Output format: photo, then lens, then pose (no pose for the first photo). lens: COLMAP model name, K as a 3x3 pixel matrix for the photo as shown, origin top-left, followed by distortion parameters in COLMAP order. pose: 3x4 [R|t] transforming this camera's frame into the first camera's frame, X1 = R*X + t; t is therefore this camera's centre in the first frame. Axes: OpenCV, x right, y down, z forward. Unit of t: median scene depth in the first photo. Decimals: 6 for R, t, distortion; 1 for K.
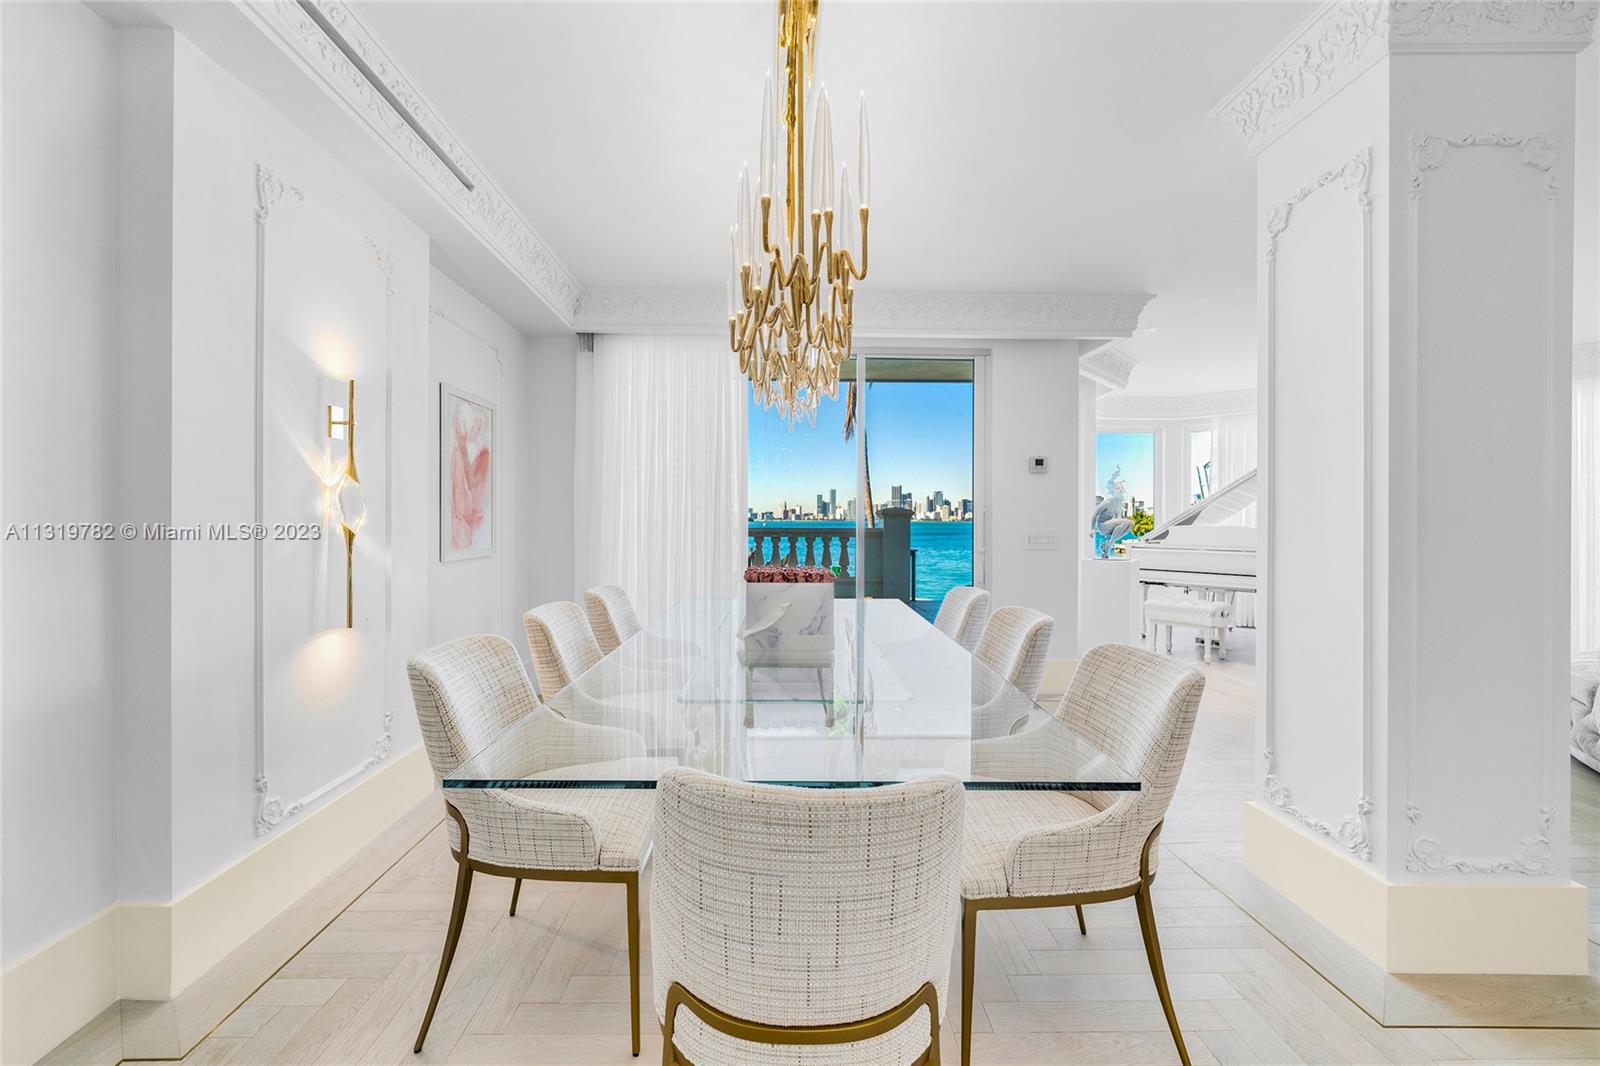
lens RADIAL K [[641.2, 0, 800.3], [0, 641.2, 520.4], [0, 0, 1]] dist [-0.001021, -0.000049]
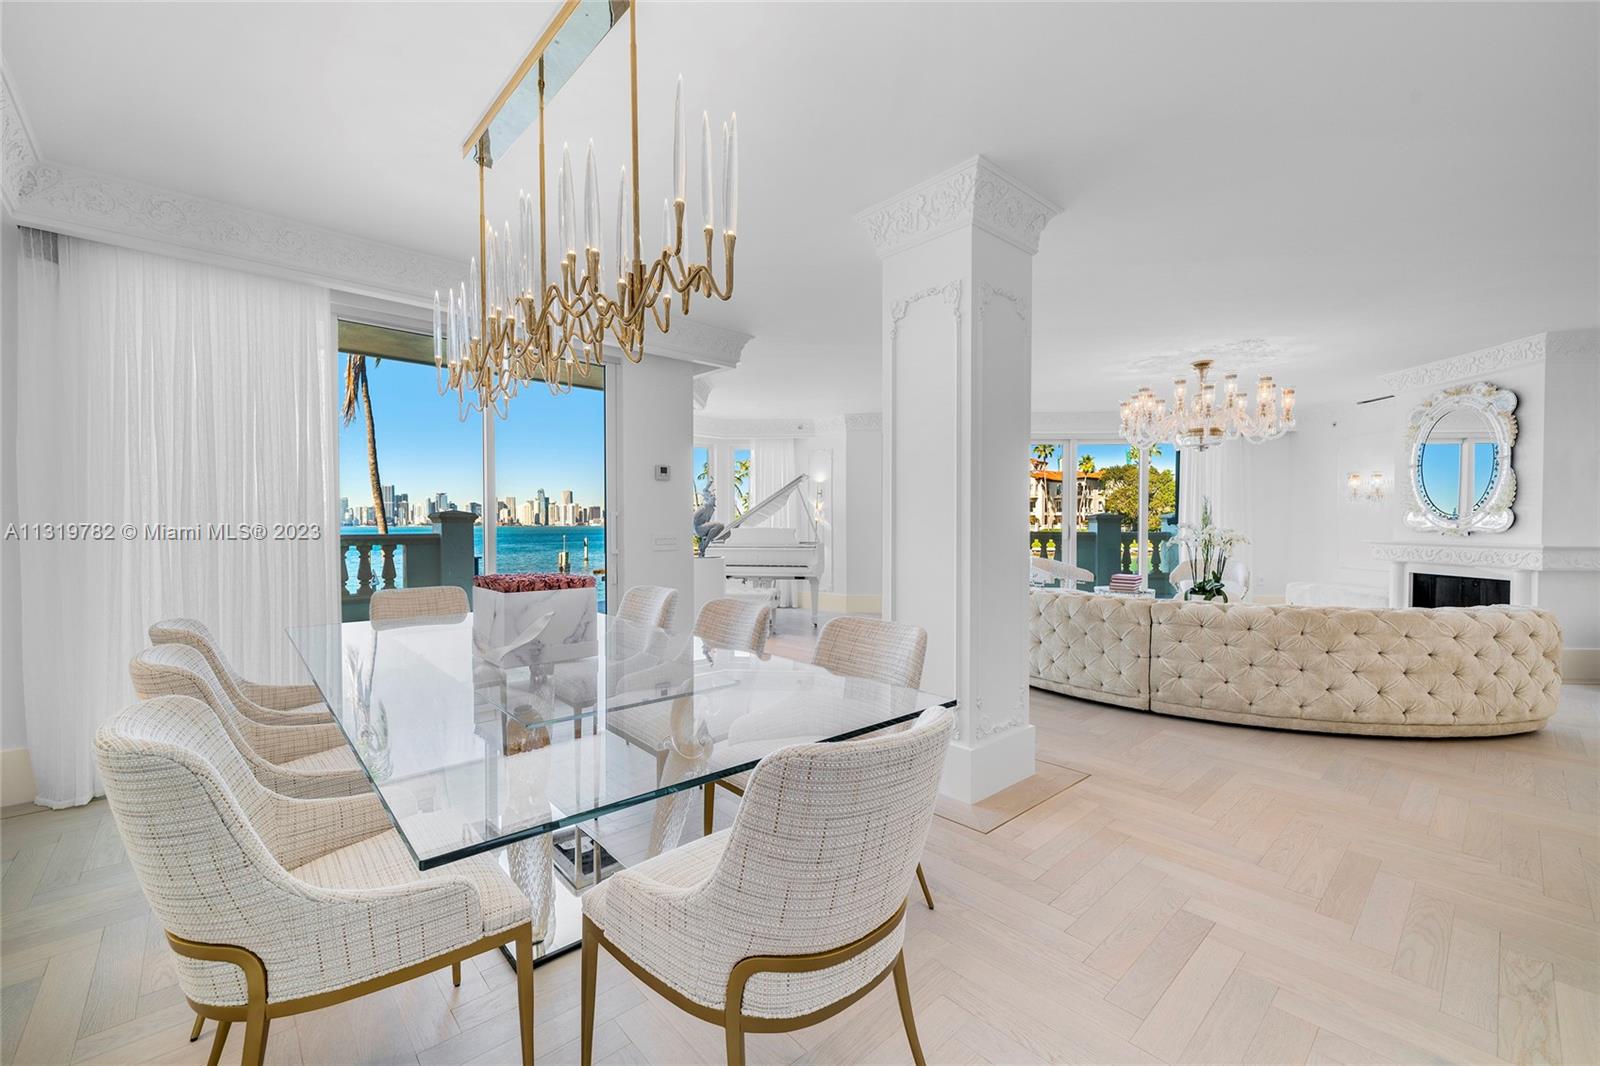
lens RADIAL K [[641.2, 0, 784.4], [0, 641.2, 535.9], [0, 0, 1]] dist [-0.001021, -0.000049]
pose [[0.762849, -0.016273, 0.646372, -0.361188], [0.004993, 0.999802, 0.019278, 0.002212], [-0.646558, -0.011479, 0.762778, 0.071474]]
